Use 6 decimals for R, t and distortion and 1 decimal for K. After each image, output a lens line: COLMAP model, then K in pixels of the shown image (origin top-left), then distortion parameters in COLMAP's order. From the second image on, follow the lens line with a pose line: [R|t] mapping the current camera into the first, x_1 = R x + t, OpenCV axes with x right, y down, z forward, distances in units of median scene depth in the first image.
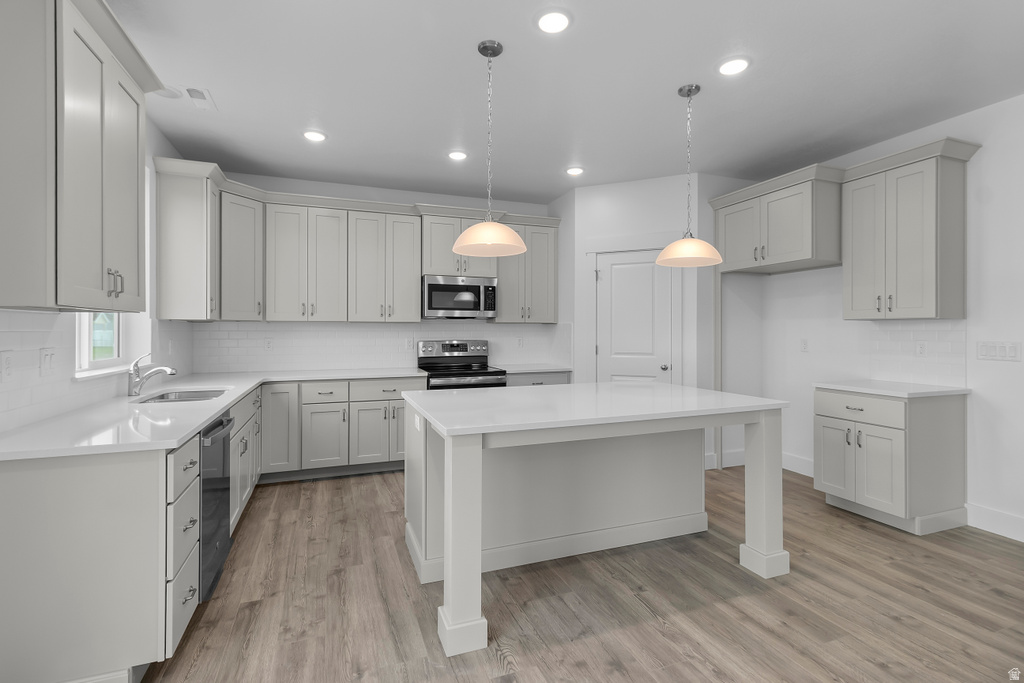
lens RADIAL K [[475.7, 0, 509.9], [0, 475.7, 329.8], [0, 0, 1]] dist [0.001994, 0.000249]
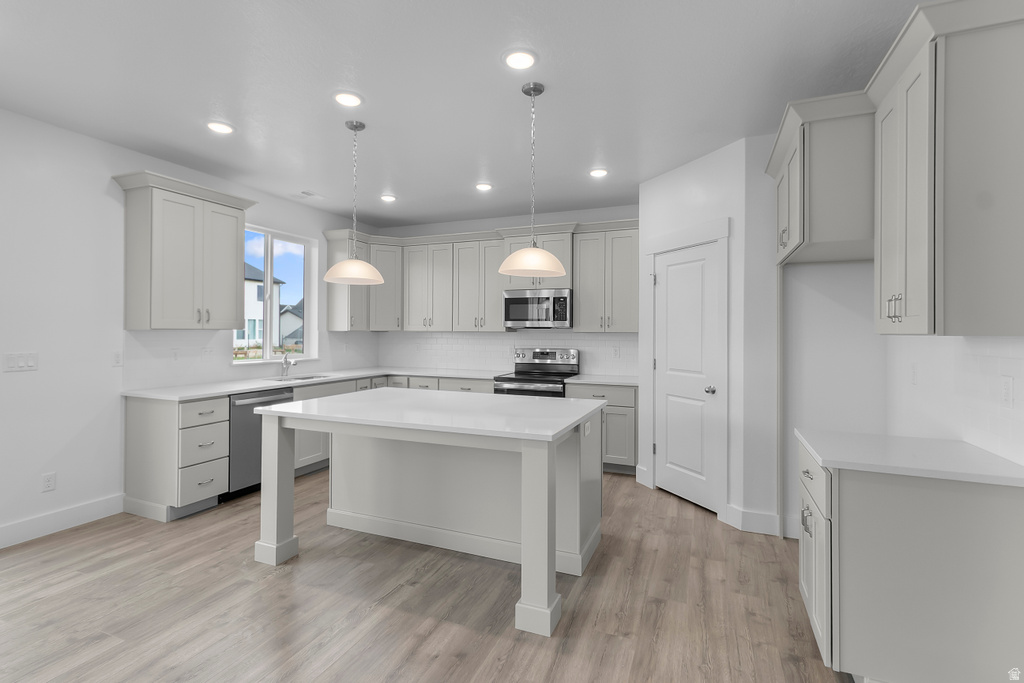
lens RADIAL K [[475.7, 0, 509.9], [0, 475.7, 329.8], [0, 0, 1]] dist [0.001994, 0.000249]
pose [[0.730967, 0.000991, -0.682413, 0.828947], [-0.004702, 0.999983, -0.003584, -0.023580], [0.682397, 0.005829, 0.730958, 0.247024]]
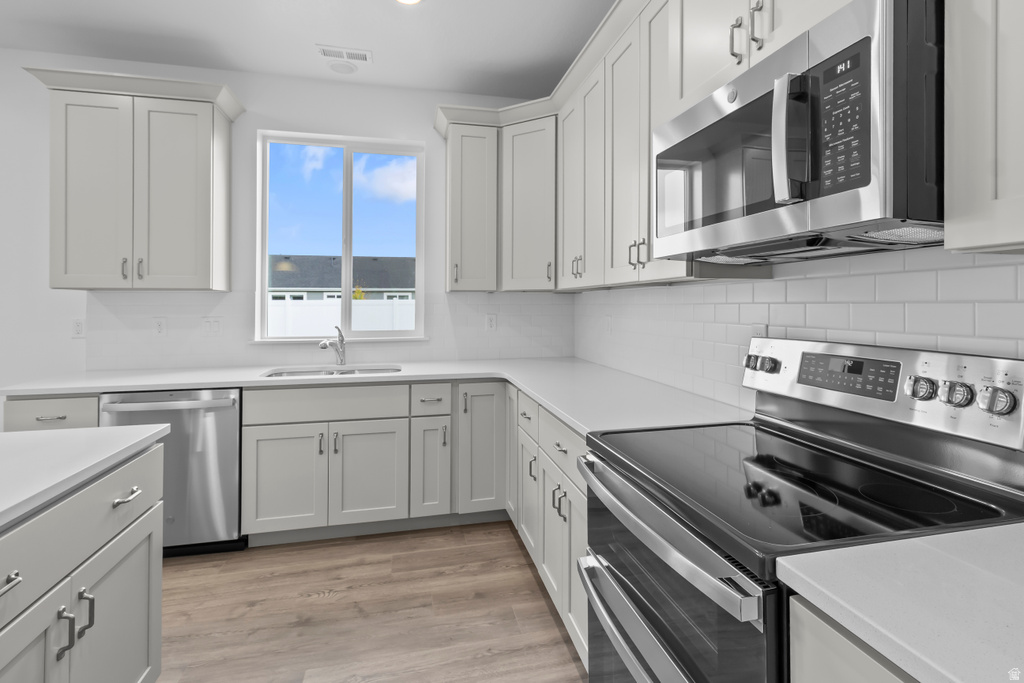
lens RADIAL K [[485.7, 0, 513.0], [0, 485.7, 302.1], [0, 0, 1]] dist [-0.000419, -0.000209]
pose [[-0.118174, -0.000098, -0.992993, 0.216484], [0.003578, 0.999993, -0.000524, -0.001474], [0.992986, -0.003615, -0.118173, 1.275312]]
